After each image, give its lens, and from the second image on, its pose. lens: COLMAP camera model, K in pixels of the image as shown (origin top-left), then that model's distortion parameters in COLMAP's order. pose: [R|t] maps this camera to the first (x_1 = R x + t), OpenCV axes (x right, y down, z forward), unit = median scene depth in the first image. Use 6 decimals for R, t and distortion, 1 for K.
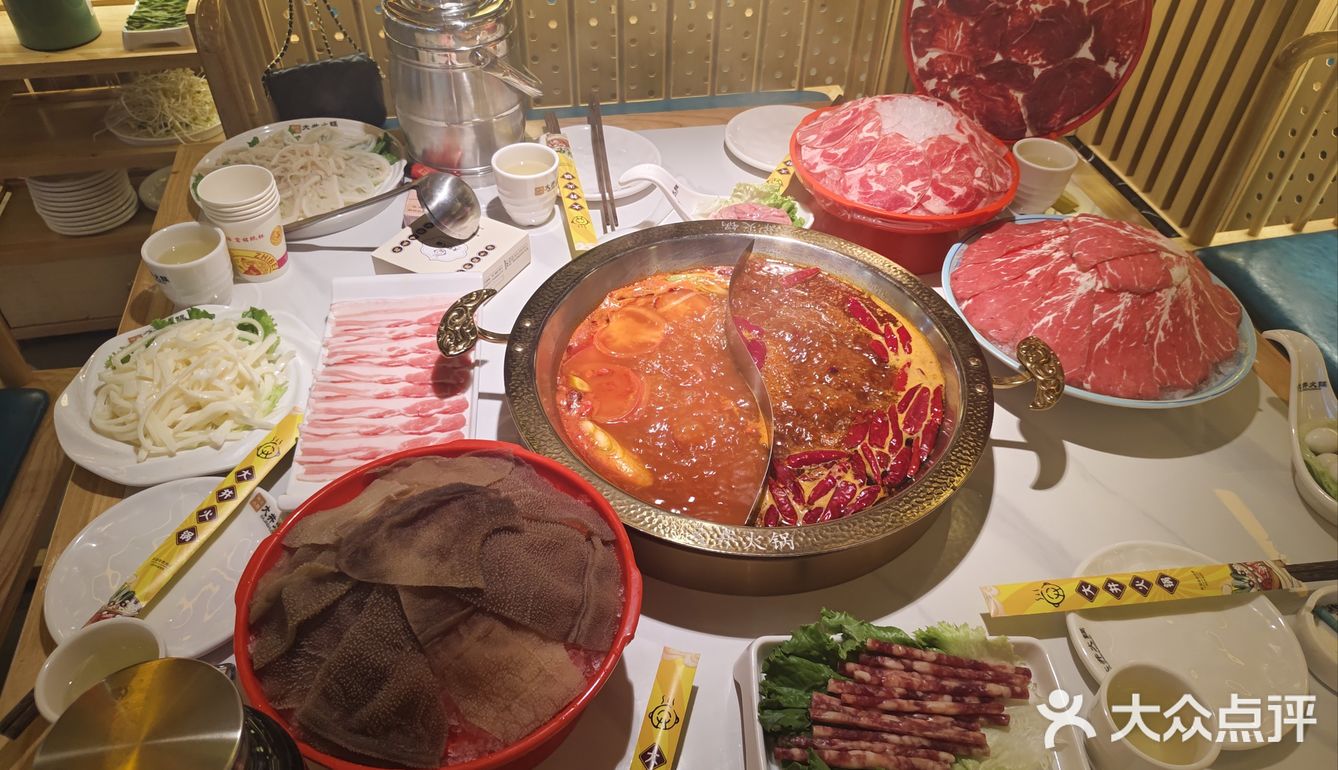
lens RADIAL K [[925.6, 0, 670.2], [0, 925.6, 388.0], [0, 0, 1]] dist [-0.002204, -0.014550]
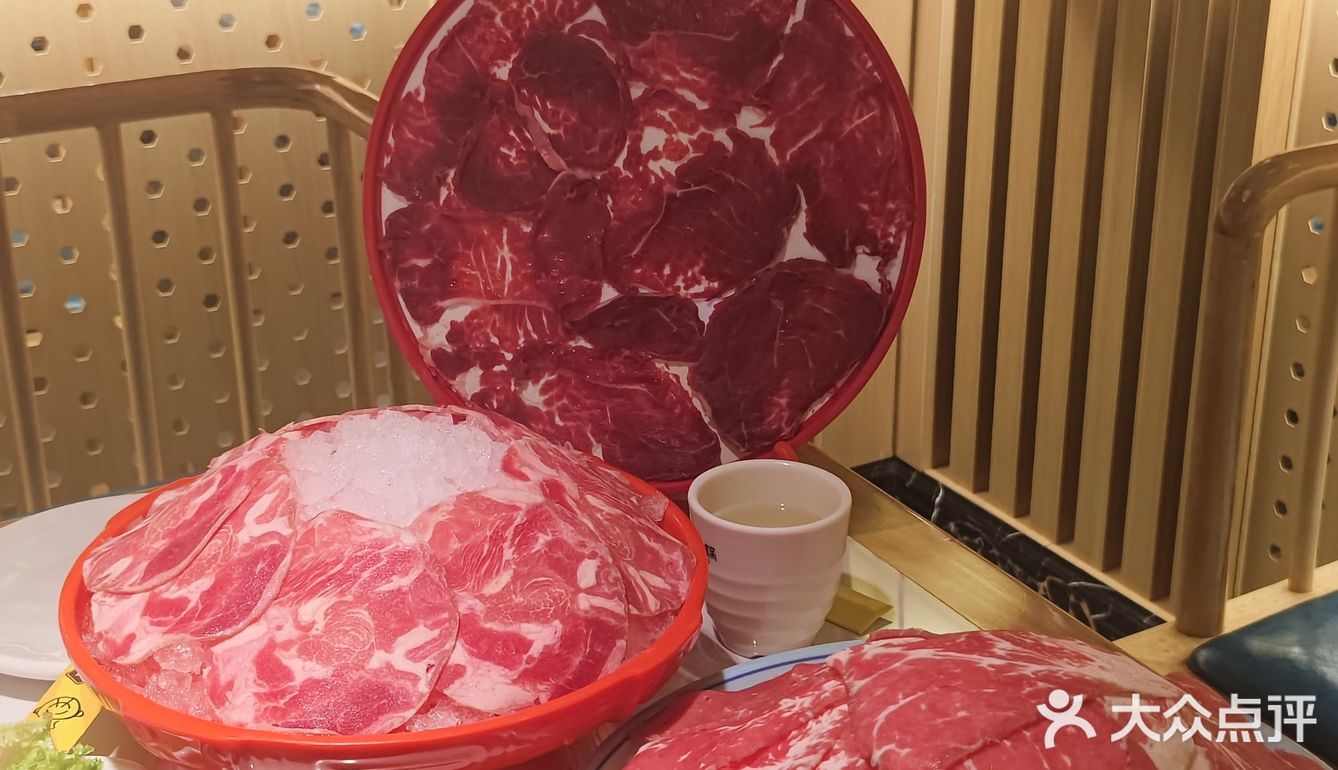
lens RADIAL K [[1909.5, 0, 668.4], [0, 1909.5, 385.0], [0, 0, 1]] dist [0.030918, 0.000000]
pose [[0.950617, -0.156068, 0.268272, 0.160936], [0.240411, 0.916945, -0.318455, -0.052406], [-0.196290, 0.367225, 0.909184, 0.269829]]
